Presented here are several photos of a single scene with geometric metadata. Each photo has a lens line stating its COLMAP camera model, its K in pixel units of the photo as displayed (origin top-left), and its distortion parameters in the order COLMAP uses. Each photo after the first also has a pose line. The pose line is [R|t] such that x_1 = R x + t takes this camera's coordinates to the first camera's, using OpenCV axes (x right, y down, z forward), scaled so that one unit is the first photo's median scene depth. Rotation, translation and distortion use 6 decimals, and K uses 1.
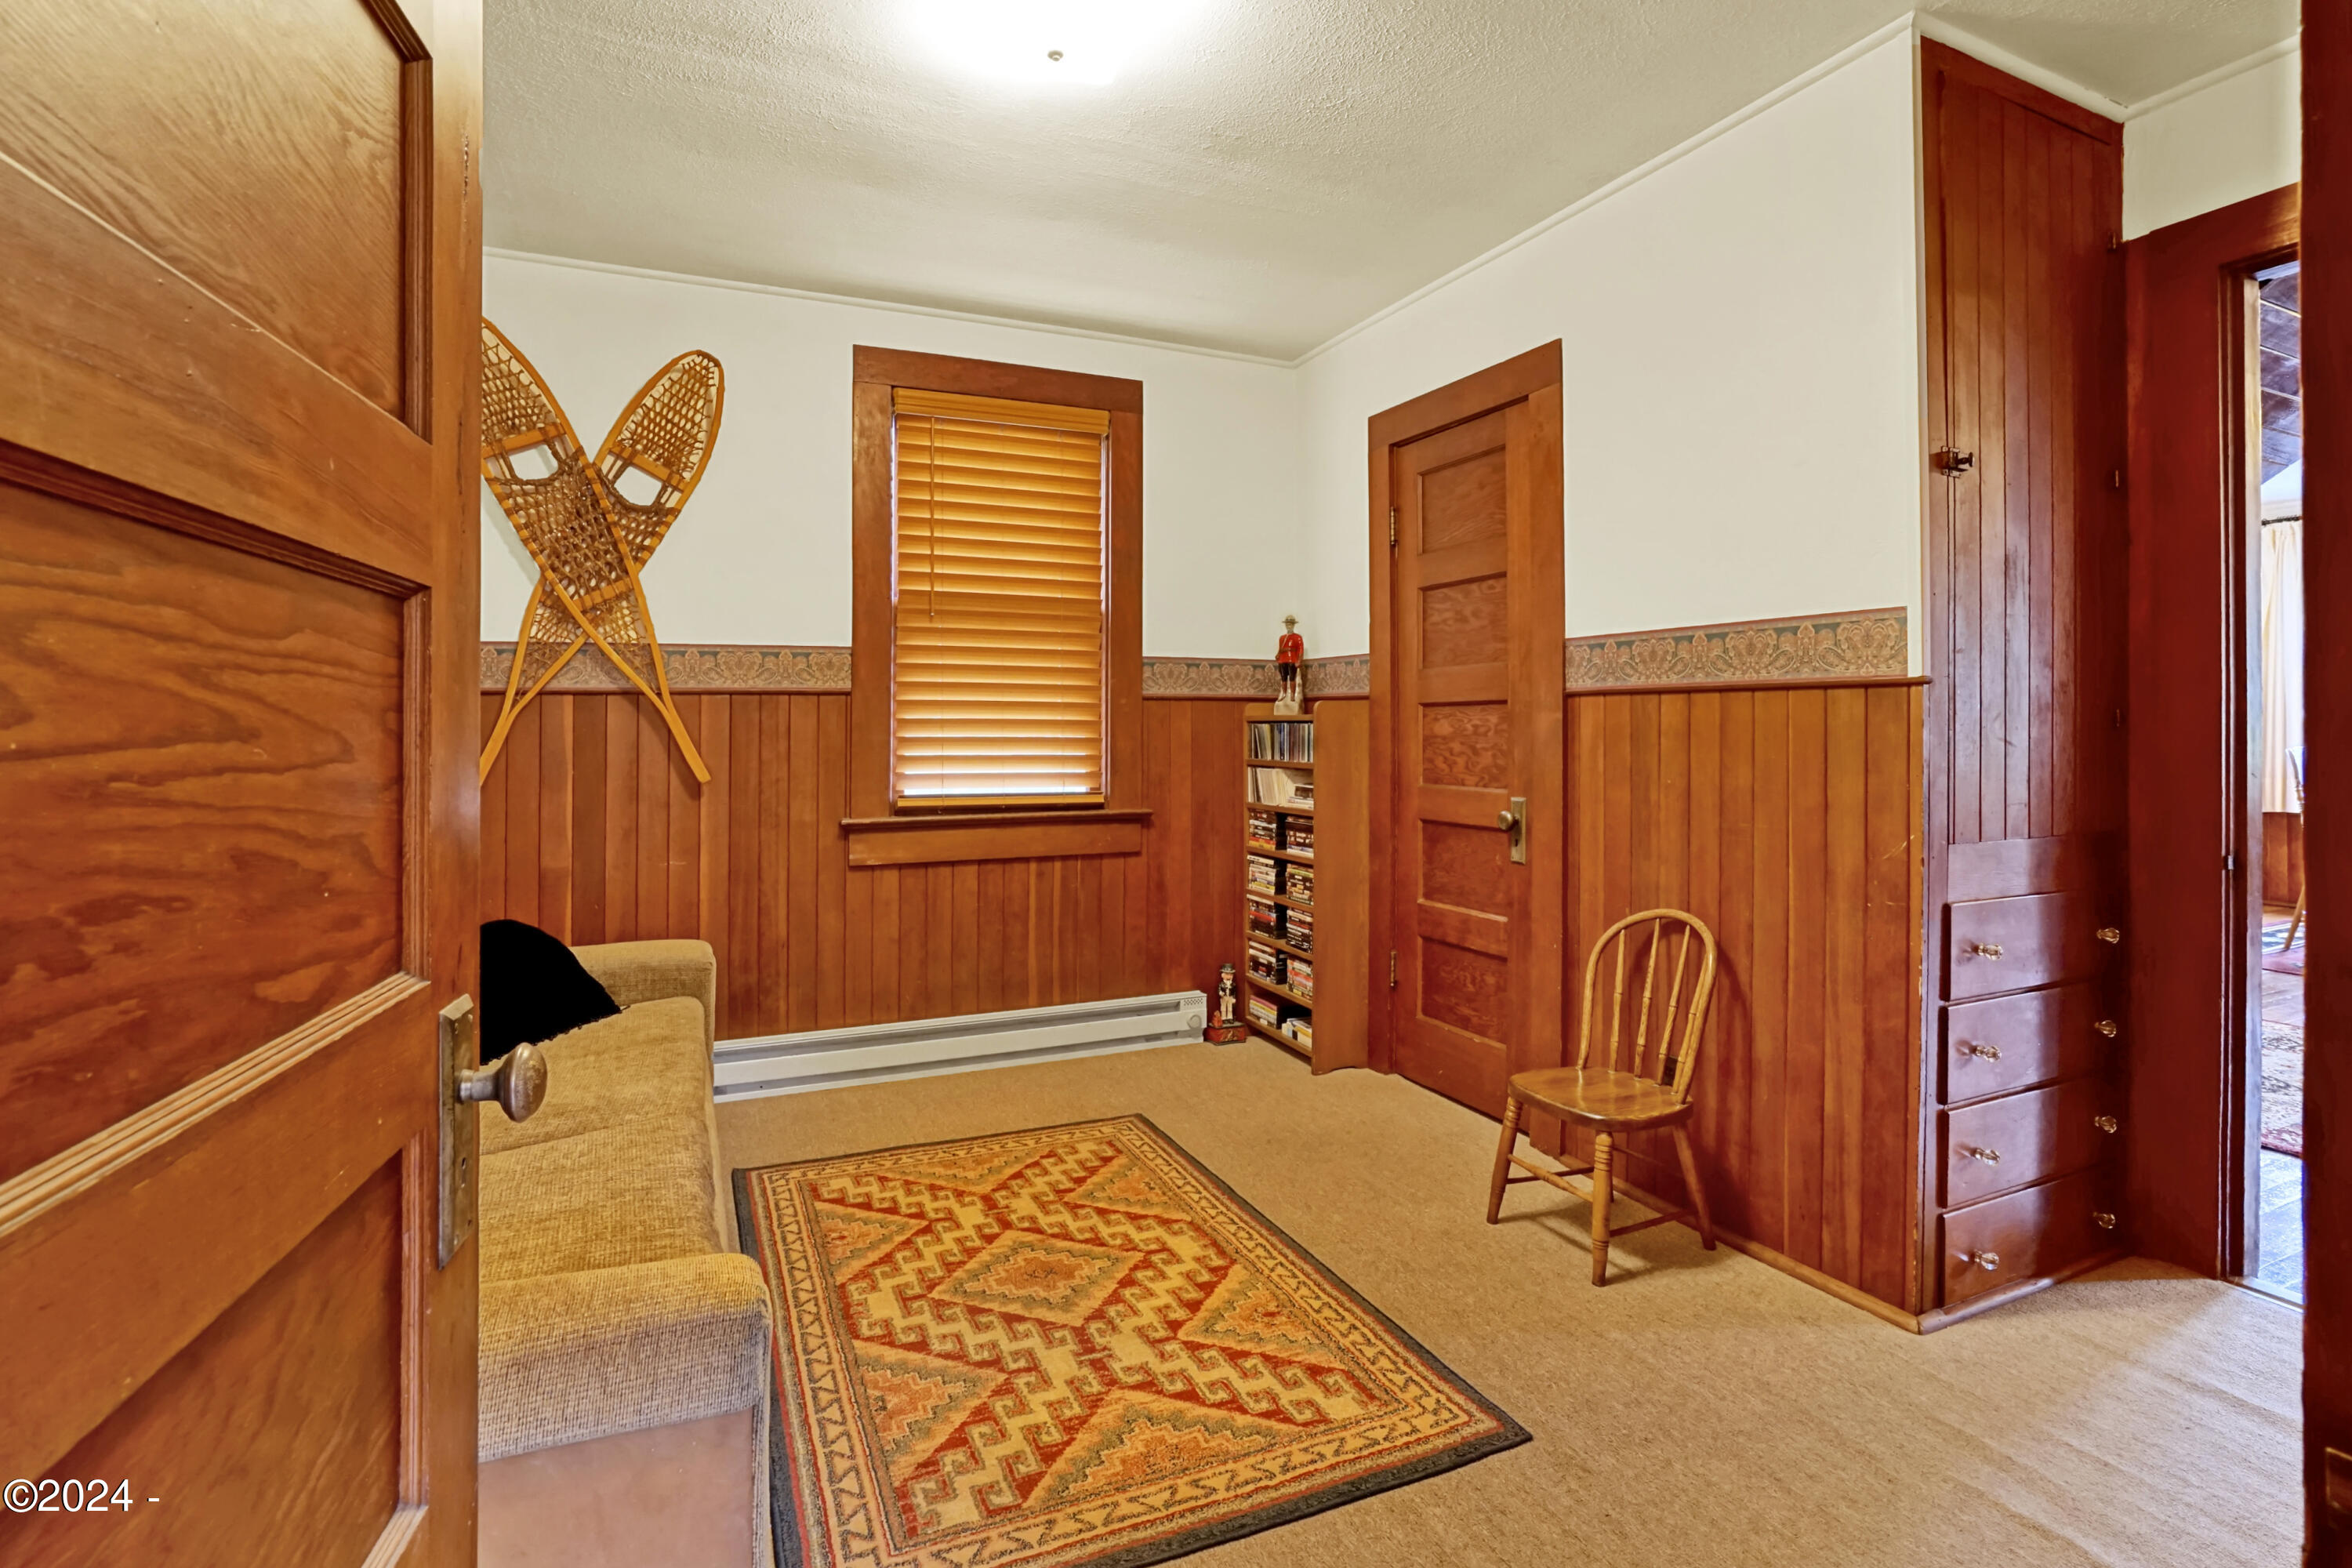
lens RADIAL K [[1122.5, 0, 1177.3], [0, 1122.5, 722.6], [0, 0, 1]] dist [-0.051767, 0.000283]
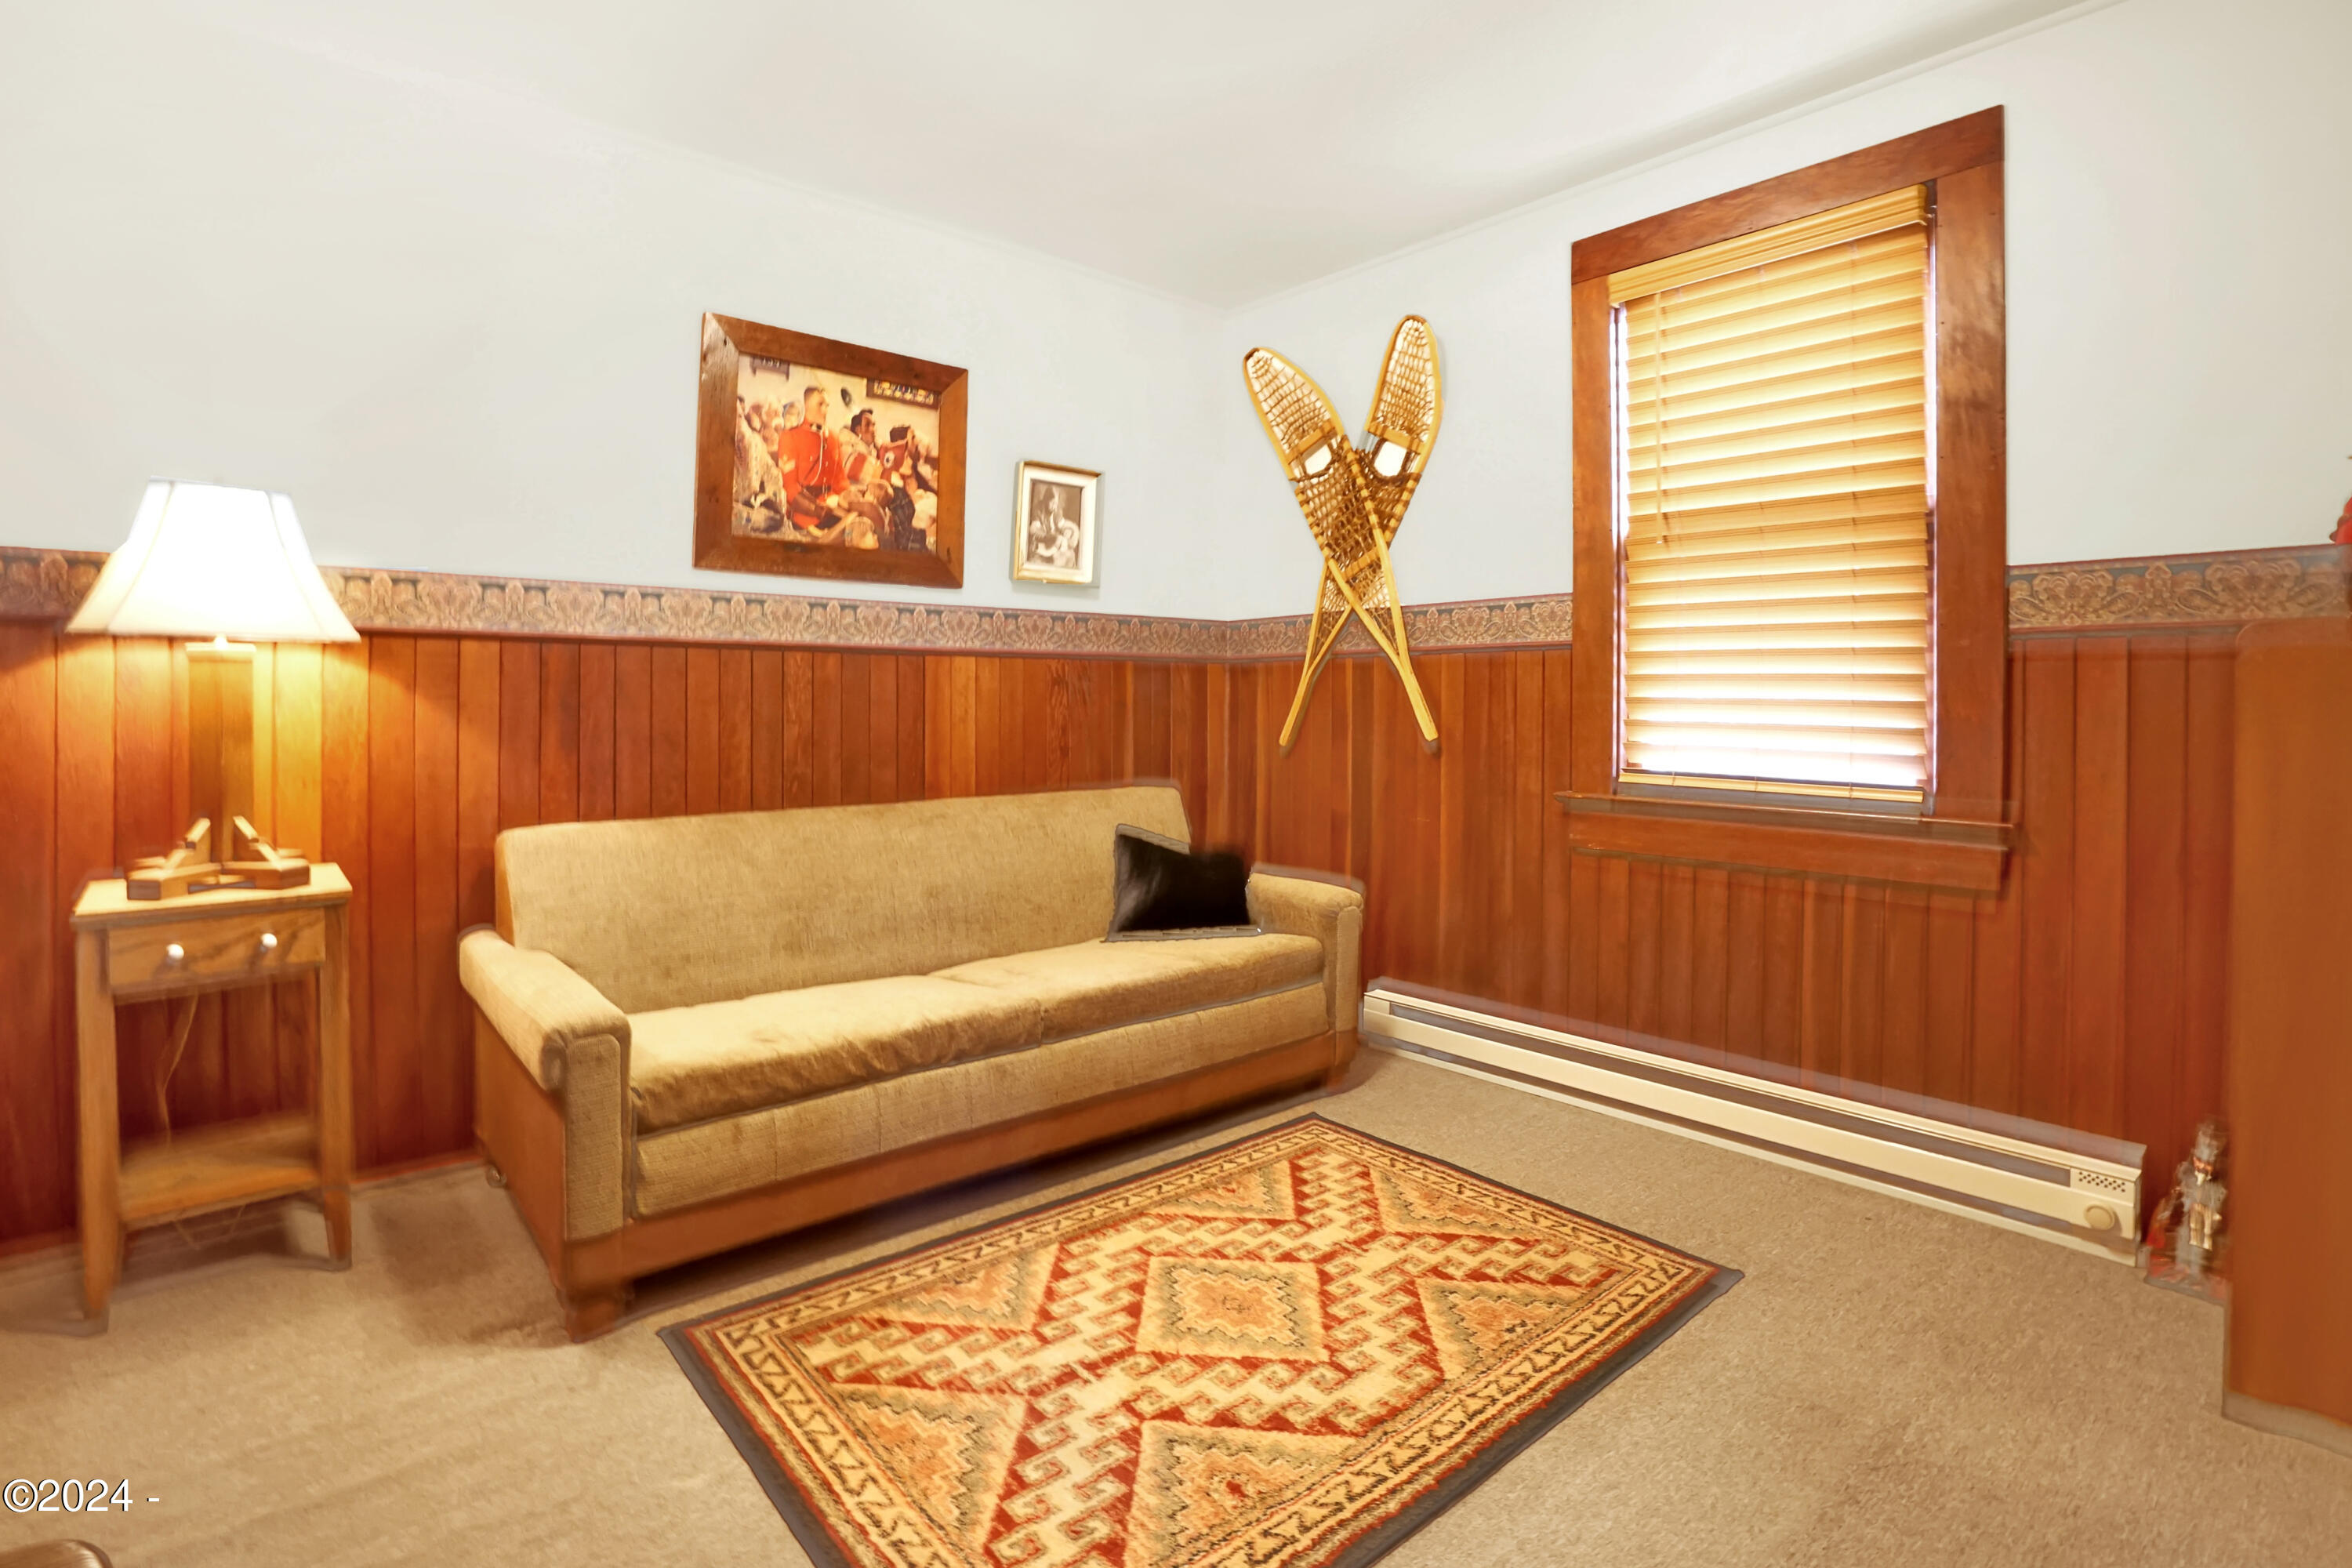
lens RADIAL K [[1152.1, 0, 1154.2], [0, 1152.1, 682.8], [0, 0, 1]] dist [-0.052626, 0.018323]
pose [[0.267910, -0.009157, -0.963400, 0.664281], [0.002195, 0.999958, -0.008894, 0.012630], [0.963441, 0.000268, 0.267919, 0.636596]]
